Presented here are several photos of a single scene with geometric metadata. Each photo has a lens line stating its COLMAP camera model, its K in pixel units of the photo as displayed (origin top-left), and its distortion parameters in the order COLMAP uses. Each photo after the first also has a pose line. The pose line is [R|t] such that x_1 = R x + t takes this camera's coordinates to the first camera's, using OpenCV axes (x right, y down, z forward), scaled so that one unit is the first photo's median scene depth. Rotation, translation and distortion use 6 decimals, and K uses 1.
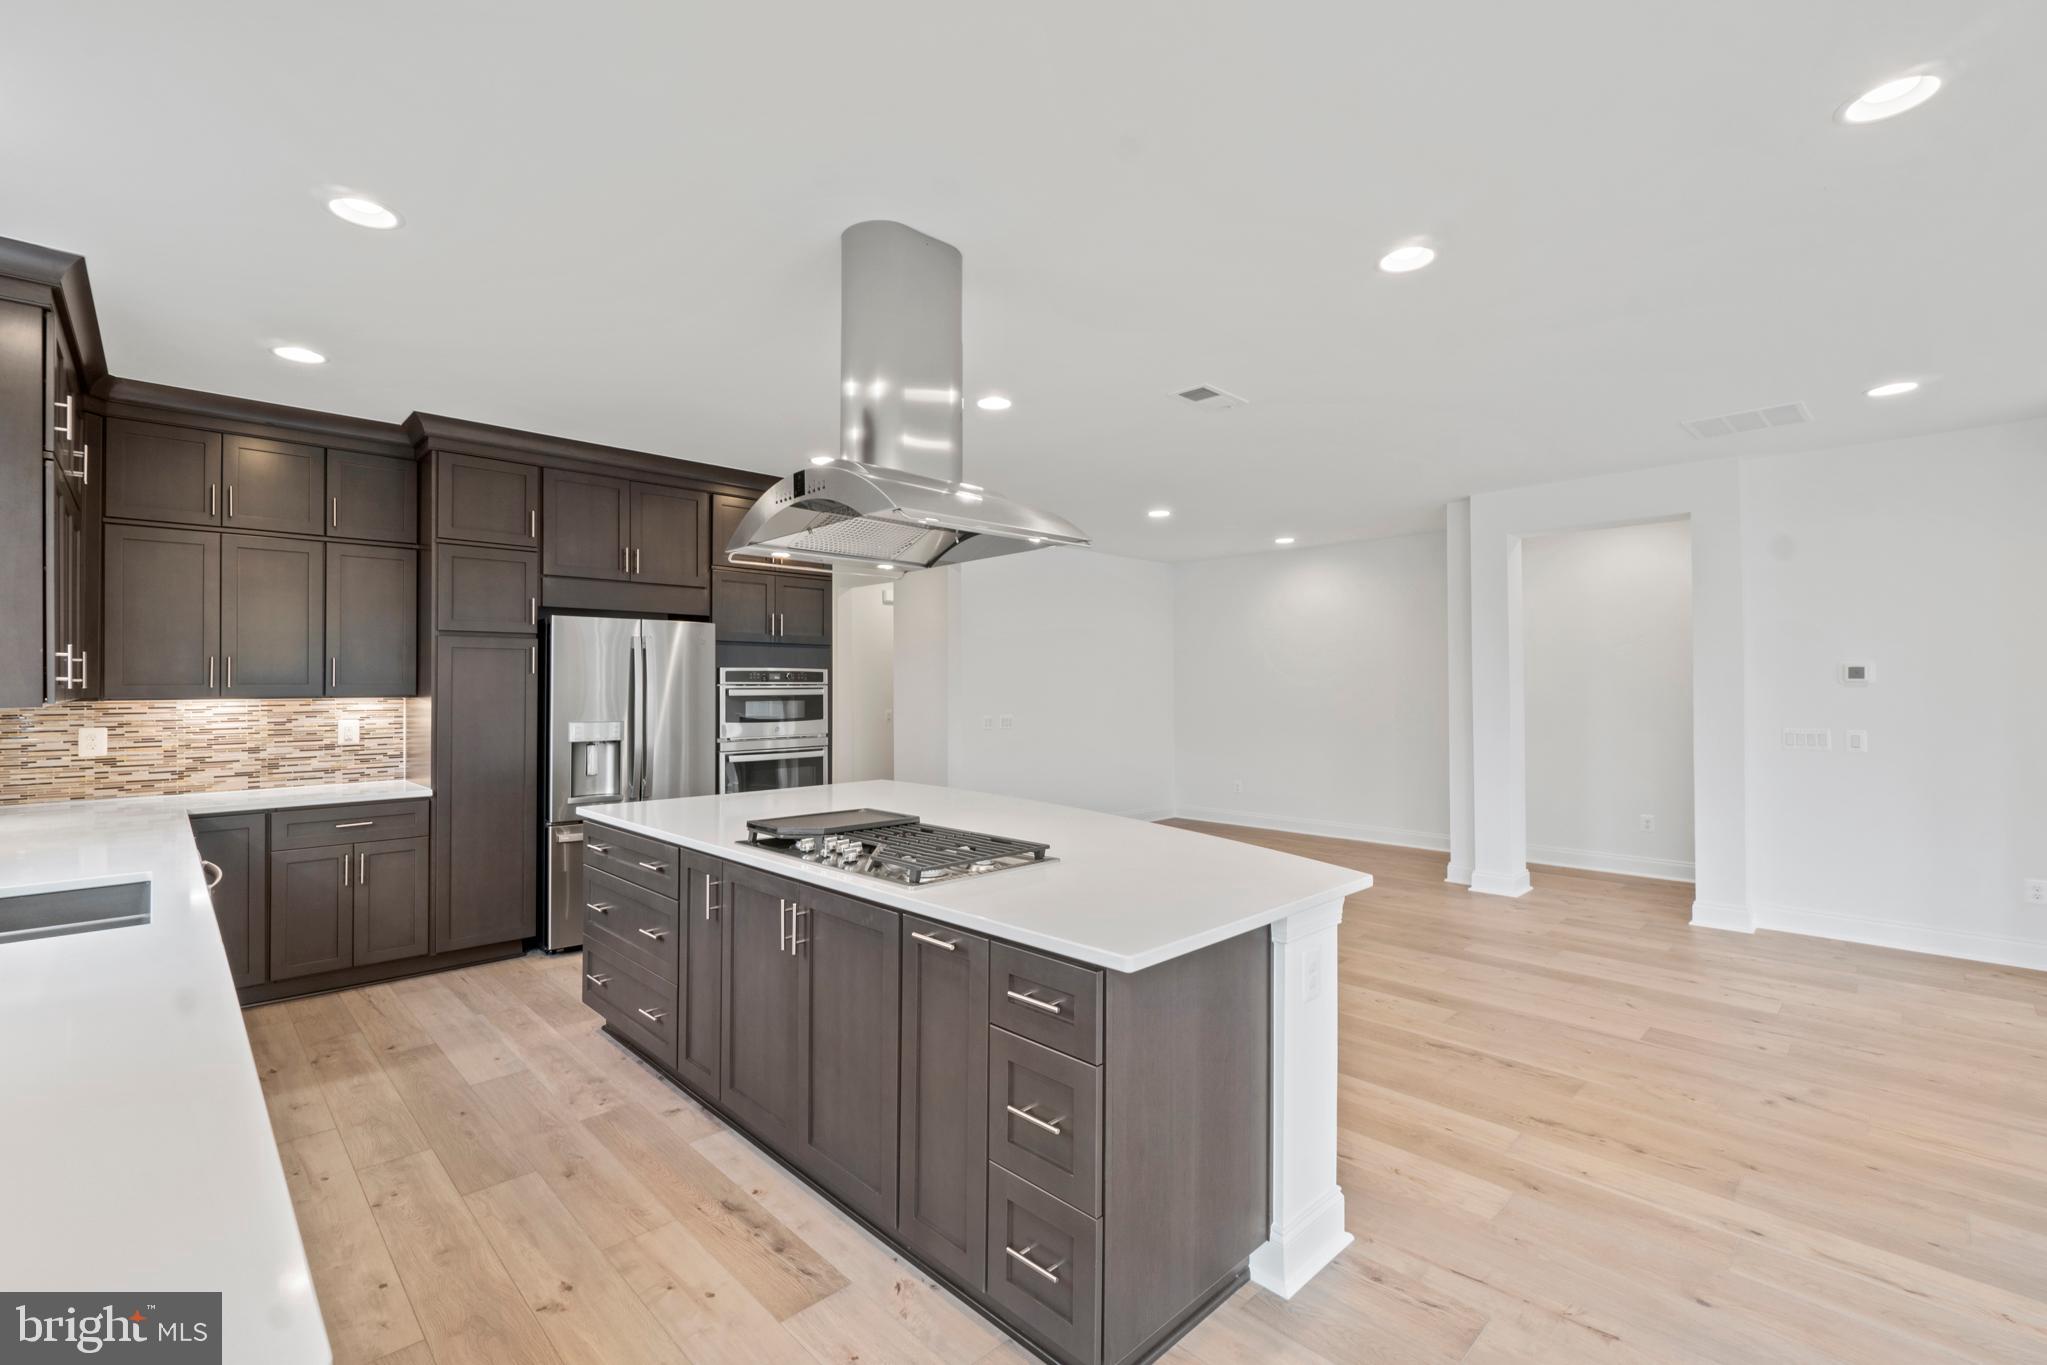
lens RADIAL K [[885.2, 0, 1004.5], [0, 885.2, 675.0], [0, 0, 1]] dist [-0.002430, 0.000988]
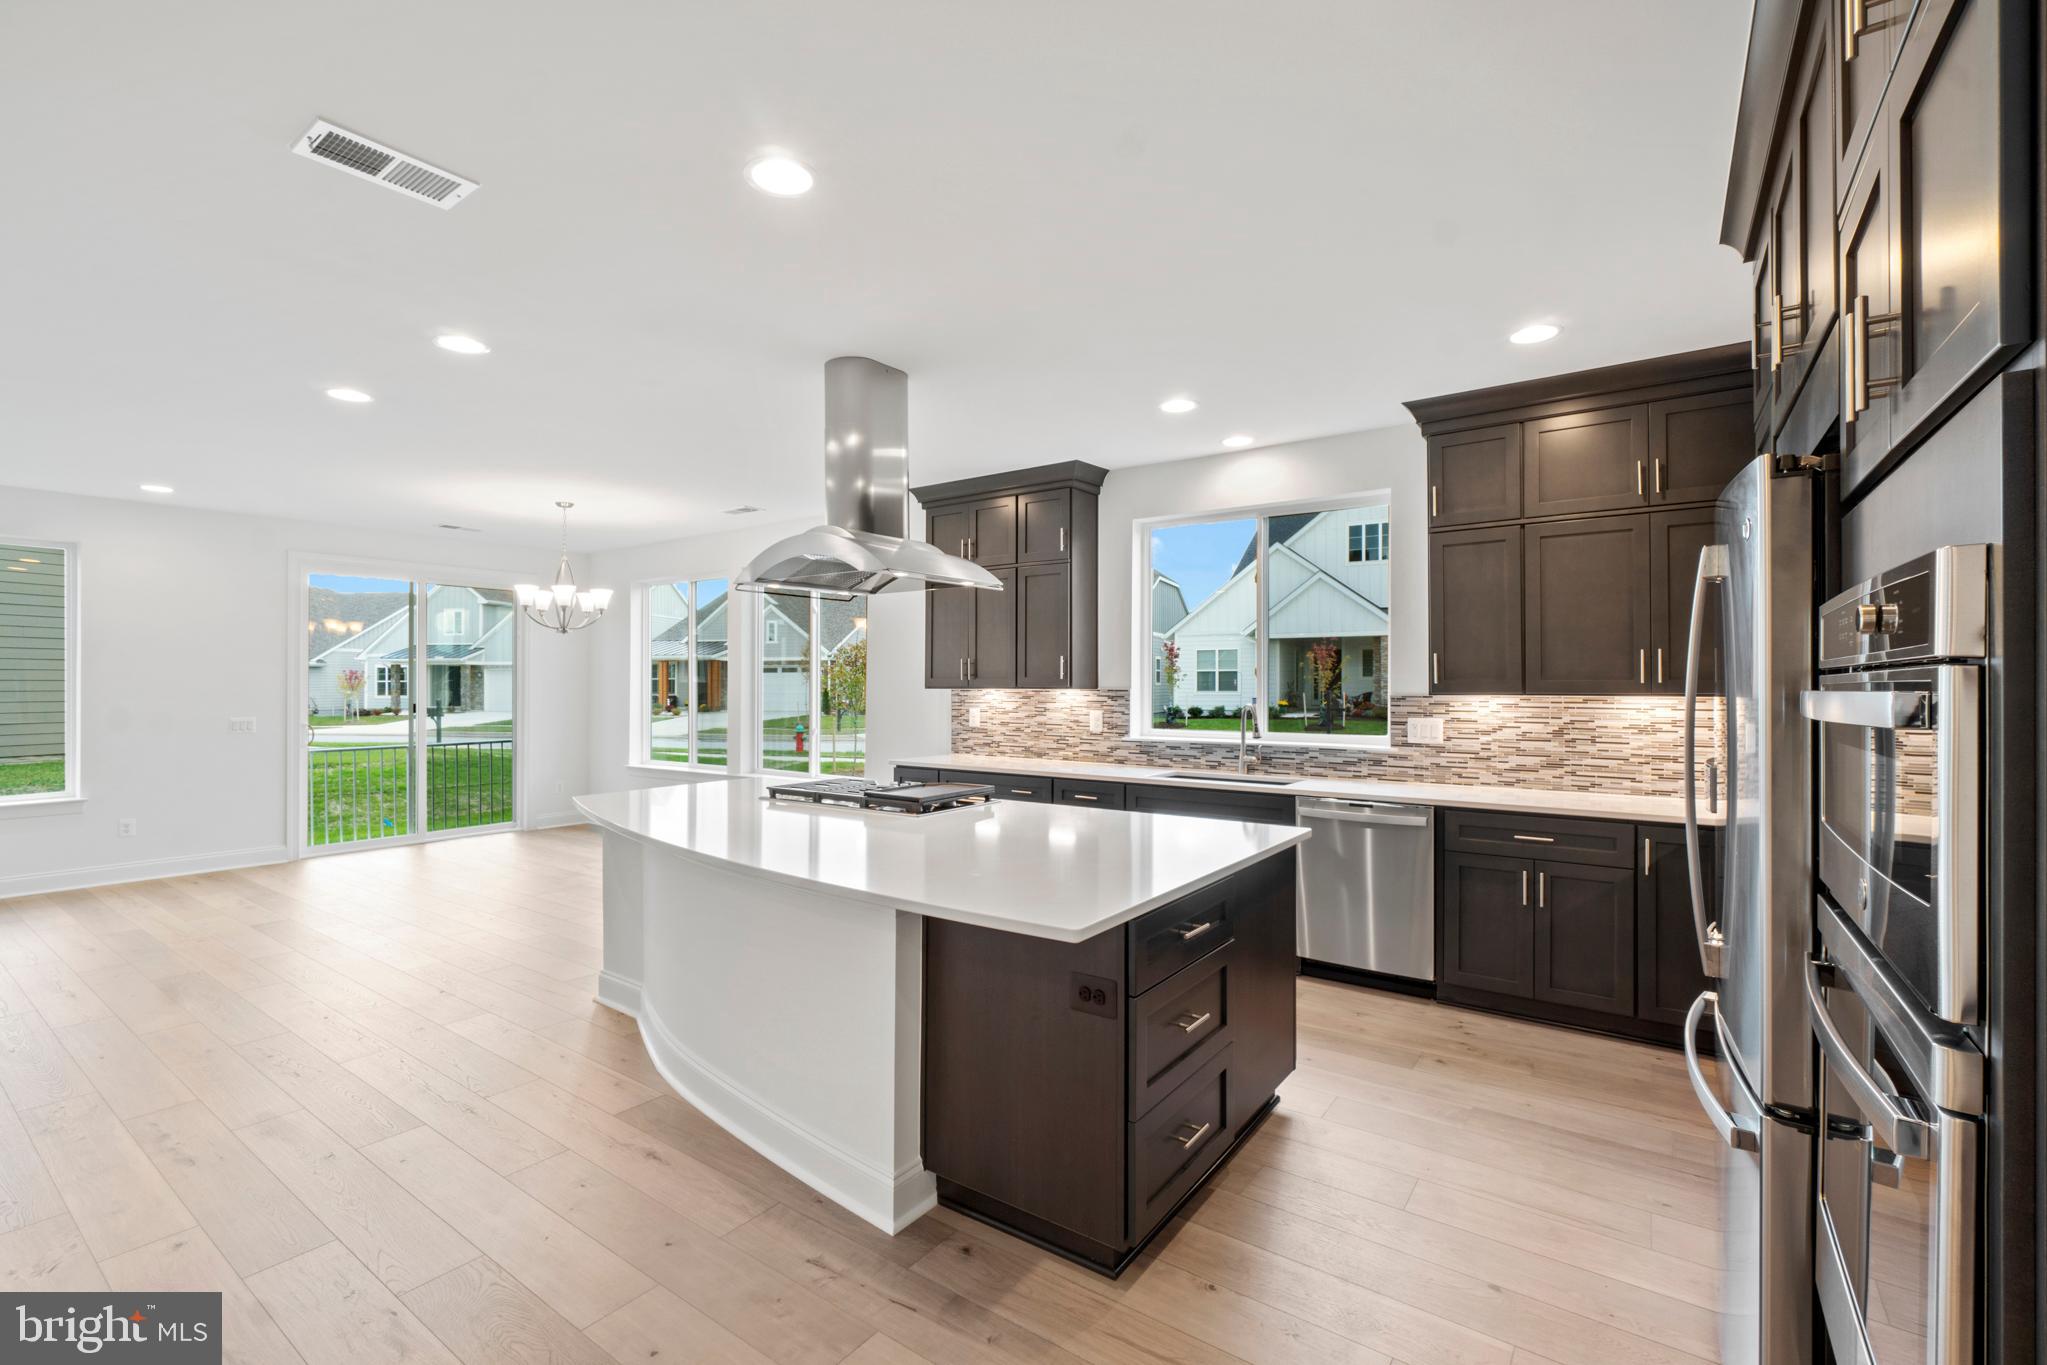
lens RADIAL K [[885.2, 0, 1002.8], [0, 885.2, 690.9], [0, 0, 1]] dist [-0.002430, 0.000988]
pose [[-0.983835, 0.002870, -0.179057, -0.062638], [0.003807, 0.999981, -0.004885, 0.027028], [0.179040, -0.005487, -0.983827, 1.971575]]
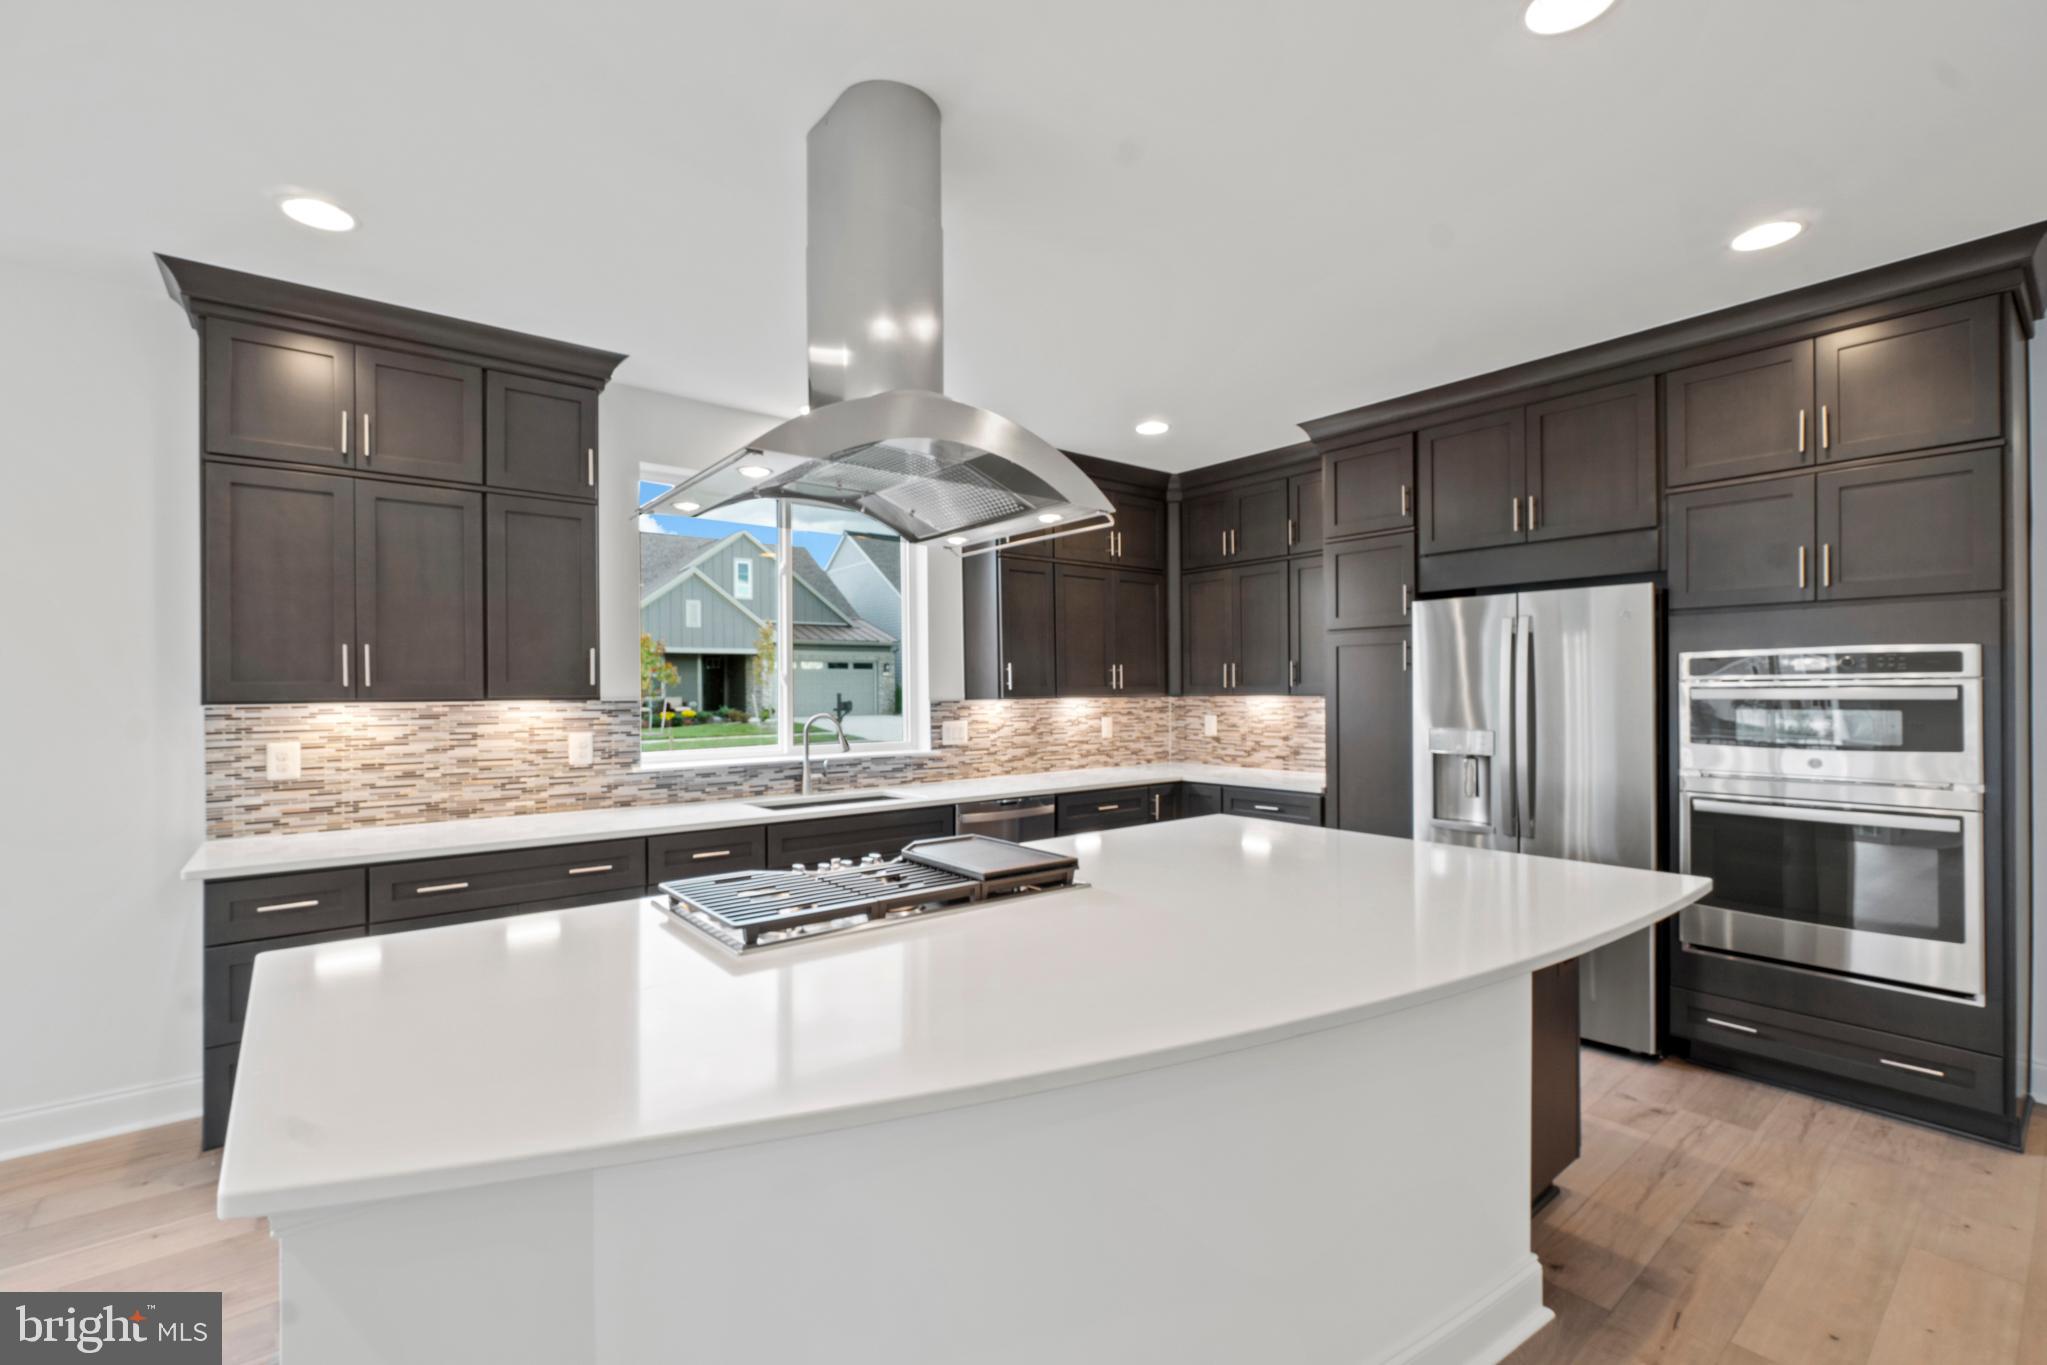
lens RADIAL K [[885.2, 0, 1003.7], [0, 885.2, 687.0], [0, 0, 1]] dist [-0.002430, 0.000988]
pose [[-0.092459, -0.000286, -0.995716, 0.534520], [0.019664, 0.999804, -0.002113, 0.011845], [0.995522, -0.019775, -0.092435, 0.967575]]
